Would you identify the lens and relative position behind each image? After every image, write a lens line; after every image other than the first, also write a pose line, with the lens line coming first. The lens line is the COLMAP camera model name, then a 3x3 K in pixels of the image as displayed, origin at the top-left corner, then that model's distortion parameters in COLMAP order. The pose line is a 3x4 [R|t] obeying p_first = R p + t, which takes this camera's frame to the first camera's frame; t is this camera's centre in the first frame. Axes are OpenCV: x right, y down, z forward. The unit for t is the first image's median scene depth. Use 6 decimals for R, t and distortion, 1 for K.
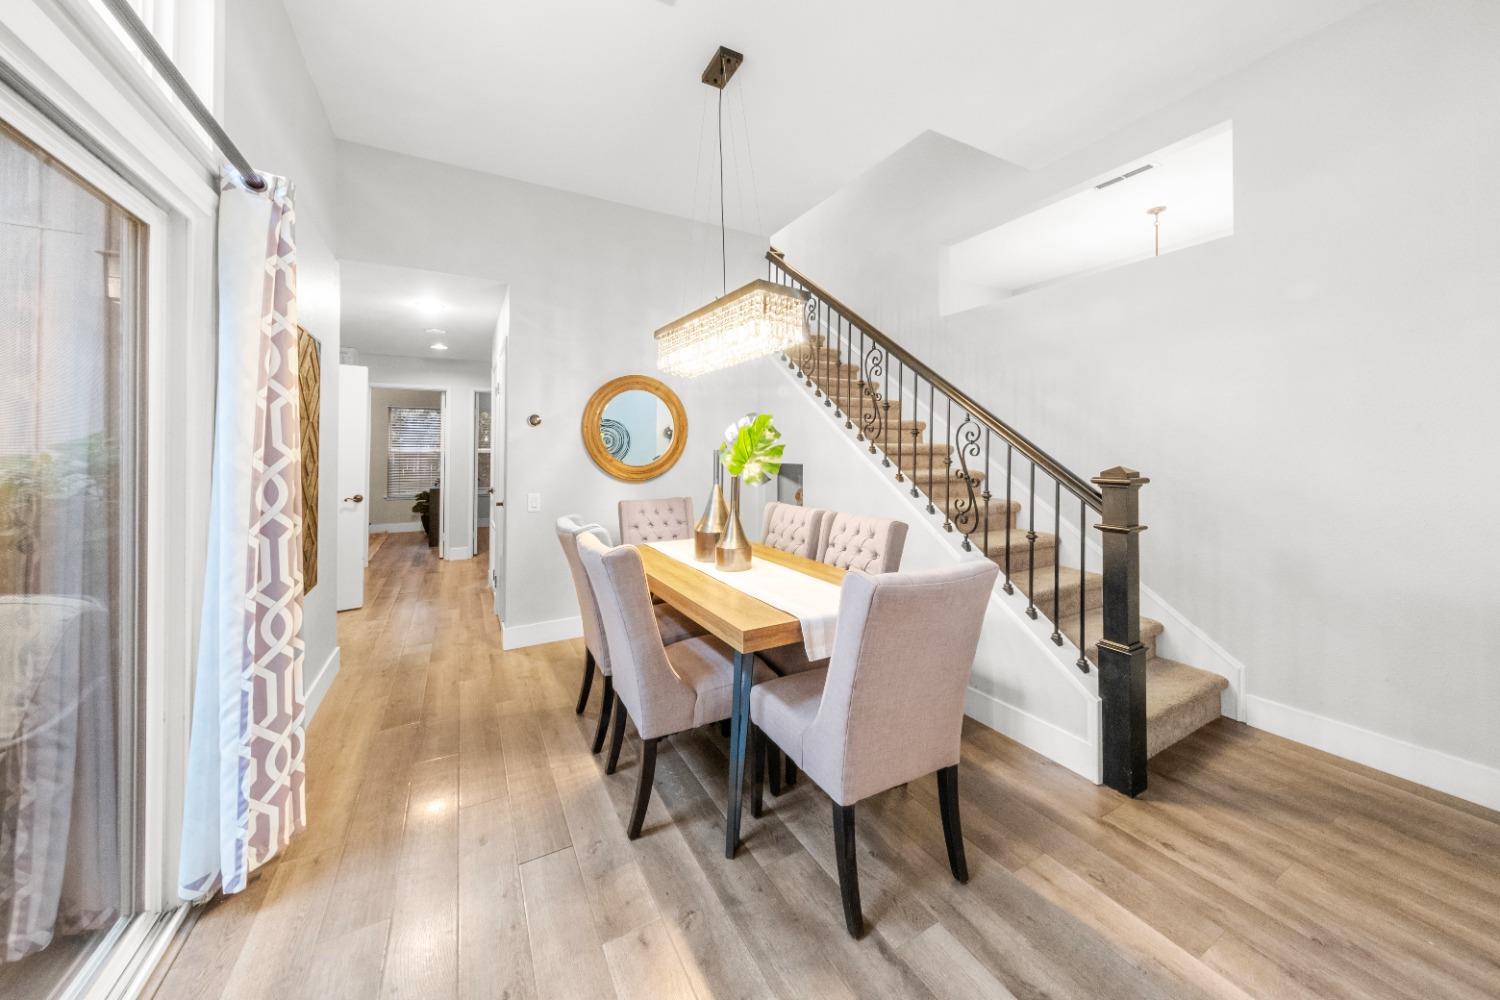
lens RADIAL K [[512.7, 0, 745.5], [0, 512.7, 440.9], [0, 0, 1]] dist [-0.003076, 0.001988]
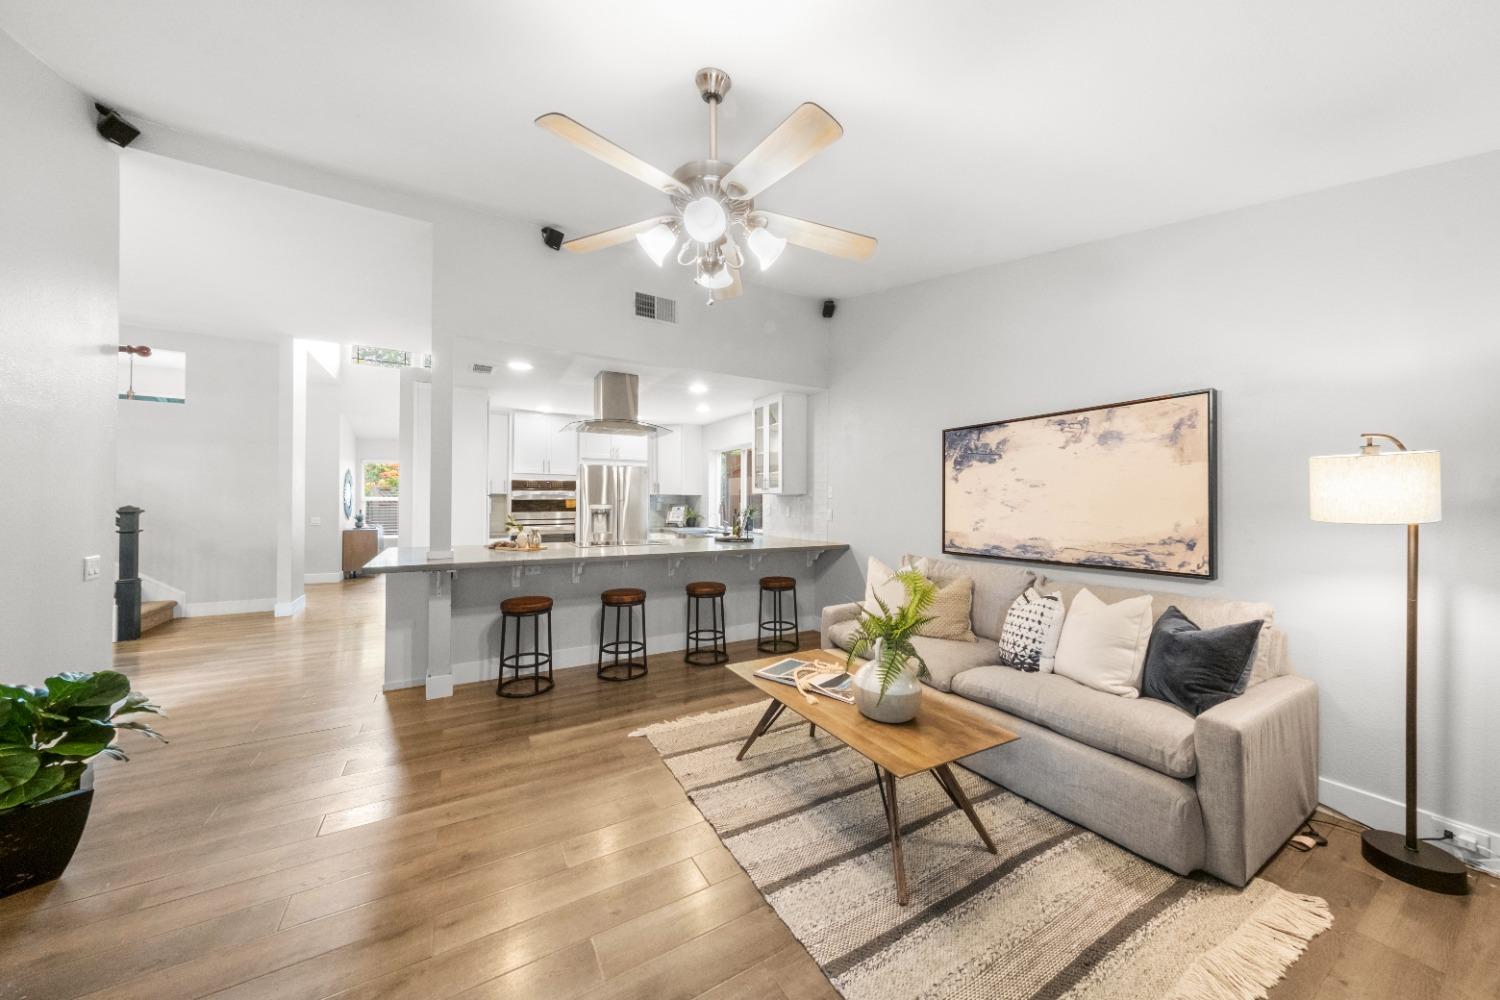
lens RADIAL K [[512.7, 0, 766.8], [0, 512.7, 500.9], [0, 0, 1]] dist [-0.003076, 0.001988]
pose [[-0.041524, 0.005890, 0.999120, -1.440922], [-0.023942, 0.999690, -0.006888, -0.020094], [-0.998851, -0.024207, -0.041370, -1.508221]]
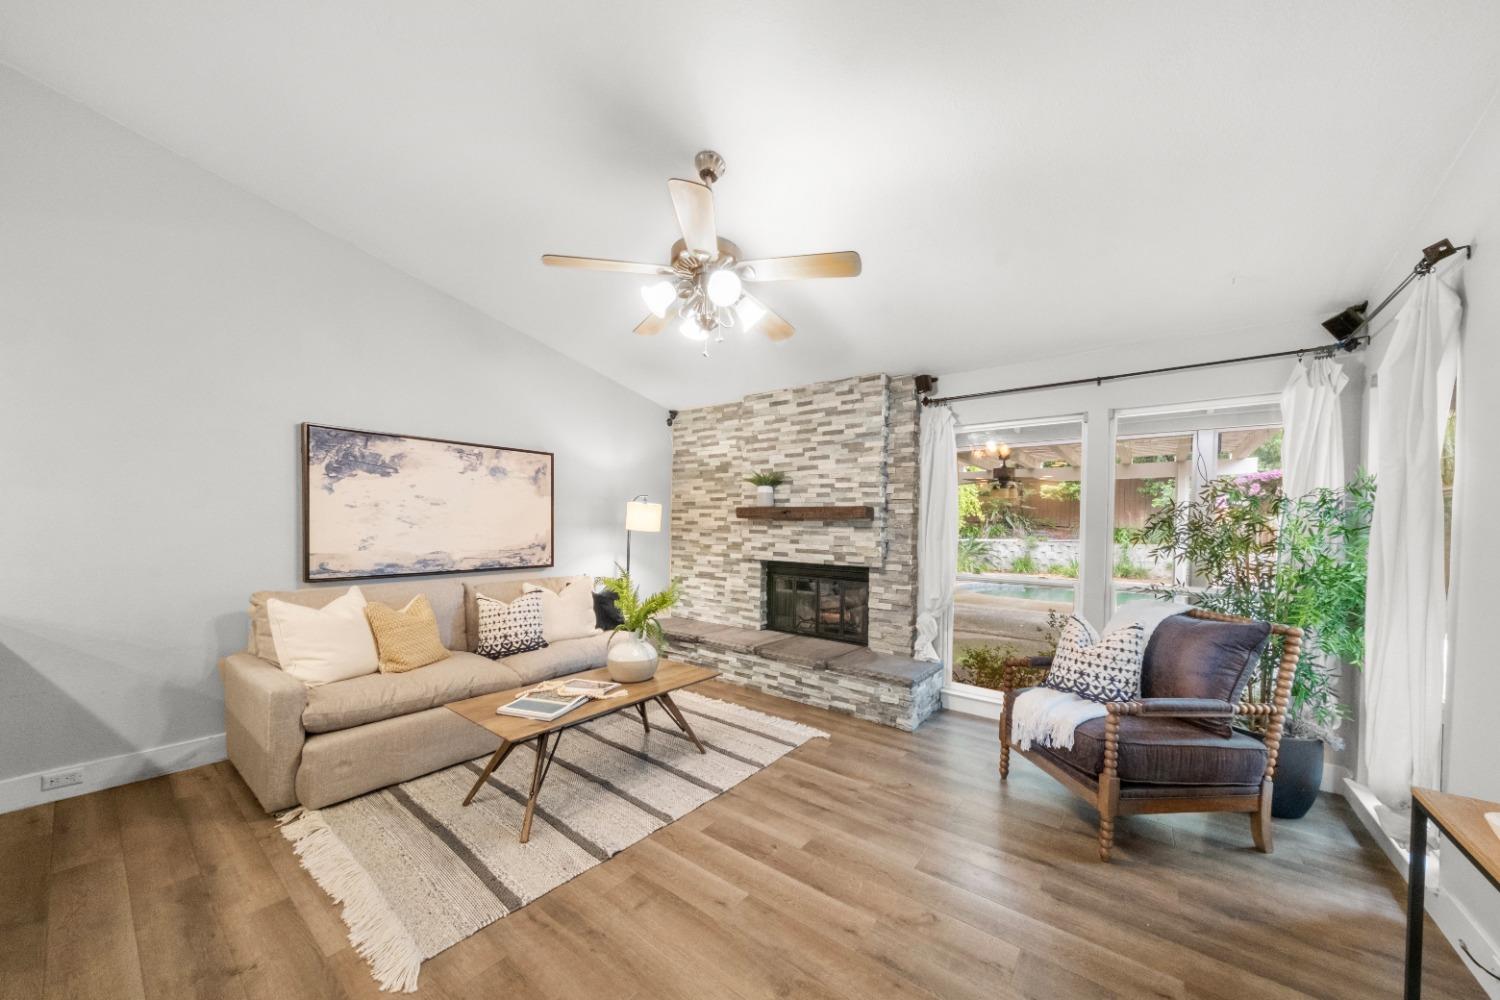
lens RADIAL K [[512.7, 0, 752.7], [0, 512.7, 539.0], [0, 0, 1]] dist [-0.003076, 0.001988]
pose [[-0.915248, -0.001228, -0.402888, -0.369462], [-0.005353, 0.999944, 0.009113, -0.004317], [0.402855, 0.010497, -0.915204, -0.577184]]
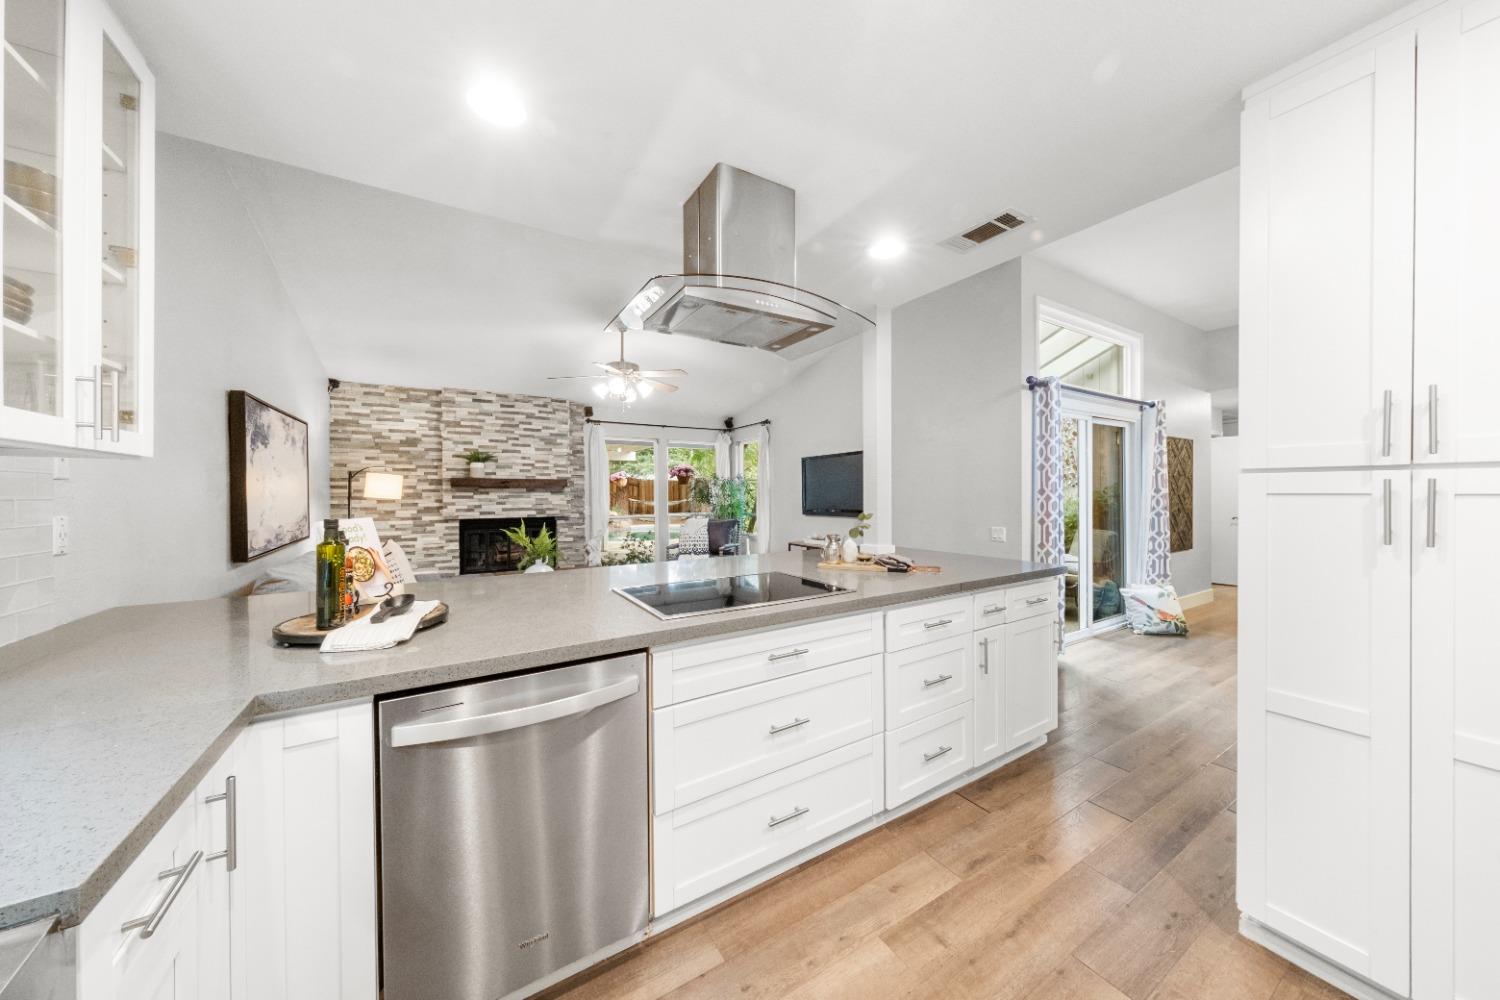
lens RADIAL K [[512.7, 0, 762.8], [0, 512.7, 494.3], [0, 0, 1]] dist [-0.003076, 0.001988]
pose [[0.057230, 0.008902, -0.998321, 1.330718], [0.021597, 0.999715, 0.010152, -0.021258], [0.998127, -0.022142, 0.057022, -1.027393]]
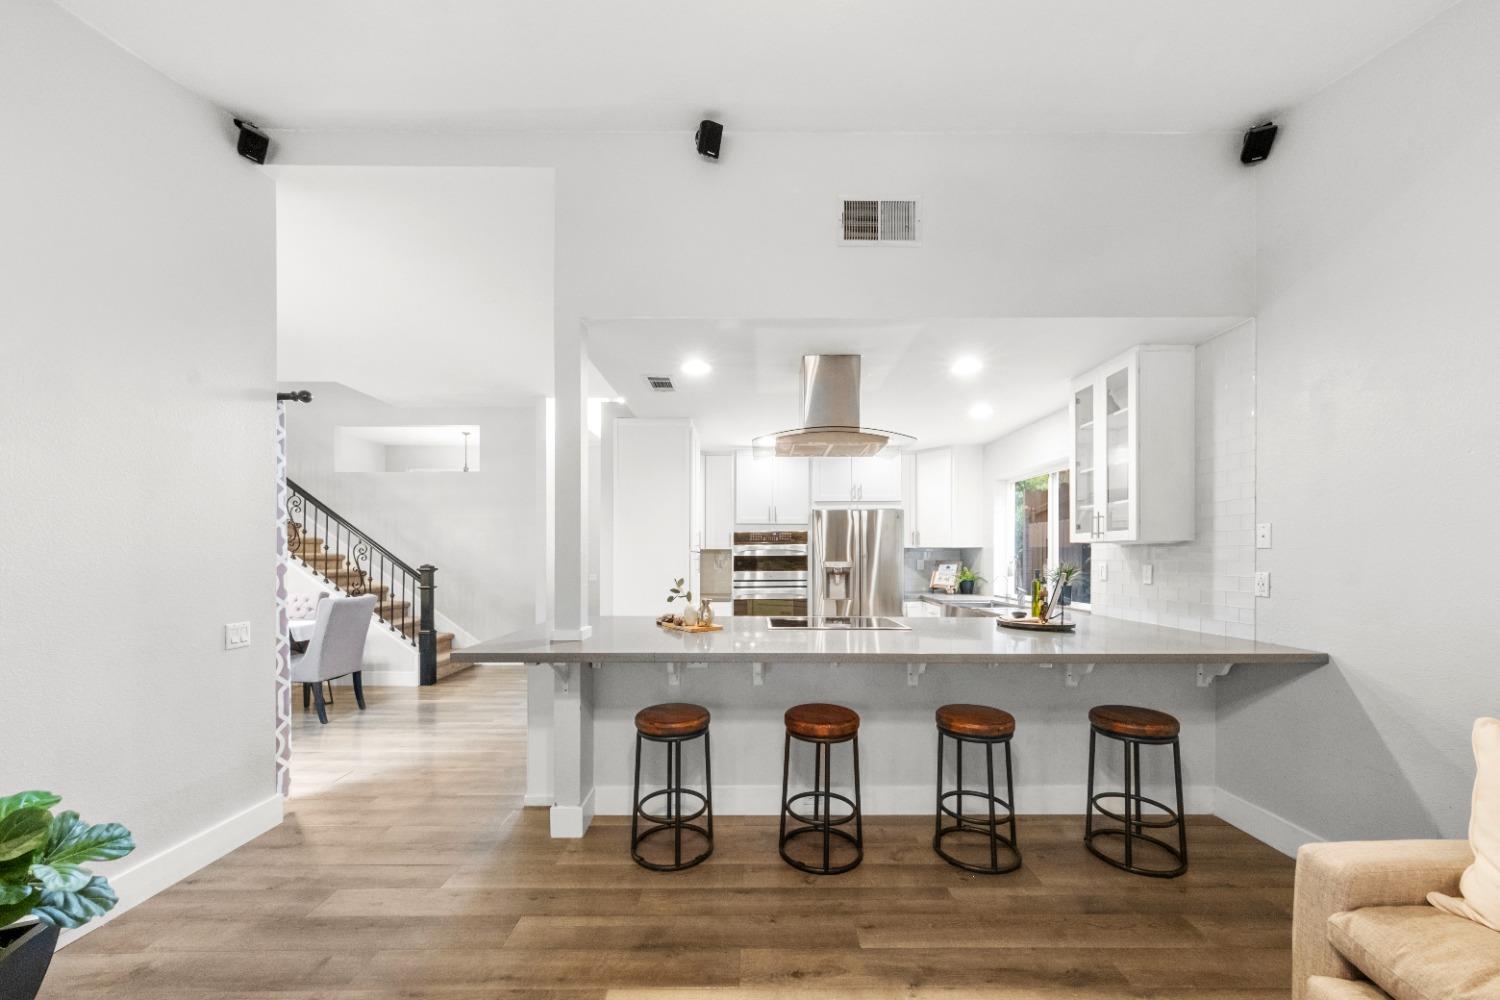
lens RADIAL K [[546.5, 0, 753.5], [0, 546.5, 564.1], [0, 0, 1]] dist [-0.005864, -0.000006]
pose [[0.483457, -0.008205, 0.875330, -0.749737], [-0.016591, 0.999691, 0.018534, -0.024297], [-0.875211, -0.023483, 0.483172, -1.502180]]
